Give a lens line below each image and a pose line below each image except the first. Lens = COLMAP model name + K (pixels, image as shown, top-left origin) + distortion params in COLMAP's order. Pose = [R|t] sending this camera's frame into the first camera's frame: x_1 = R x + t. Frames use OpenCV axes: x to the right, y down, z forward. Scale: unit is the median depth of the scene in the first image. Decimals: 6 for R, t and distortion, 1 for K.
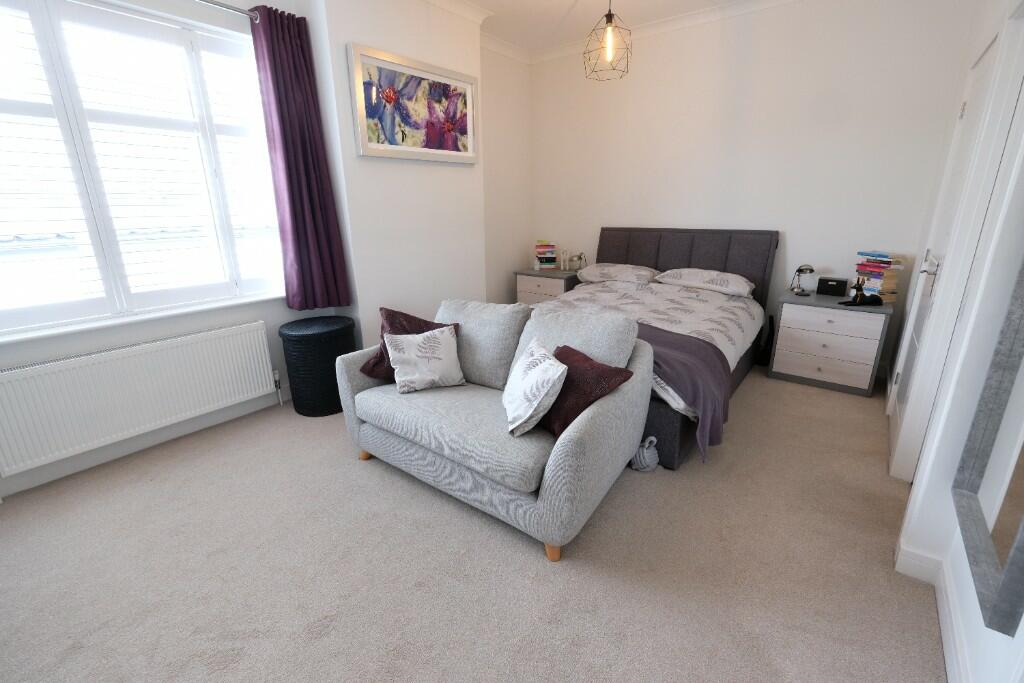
lens RADIAL K [[446.2, 0, 513.0], [0, 446.2, 338.8], [0, 0, 1]] dist [-0.003200, 0.000466]
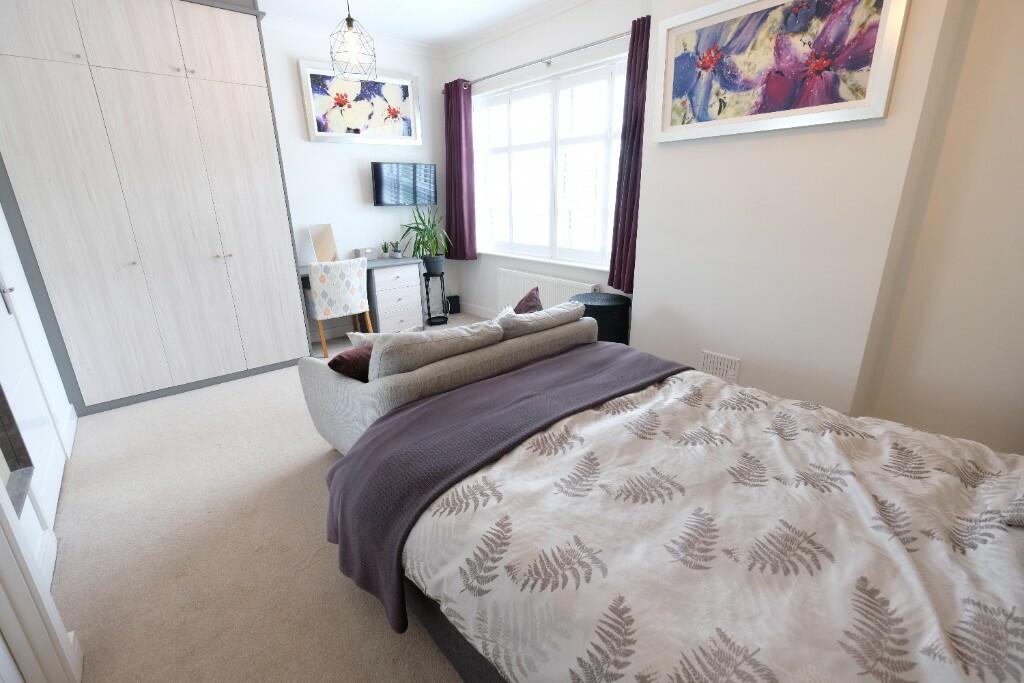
lens RADIAL K [[446.2, 0, 511.6], [0, 446.2, 341.7], [0, 0, 1]] dist [-0.003200, 0.000466]
pose [[-0.197165, 0.318358, -0.927240, 0.673320], [-0.270316, 0.891488, 0.363562, -0.275225], [0.942367, 0.322330, -0.089713, 0.863120]]
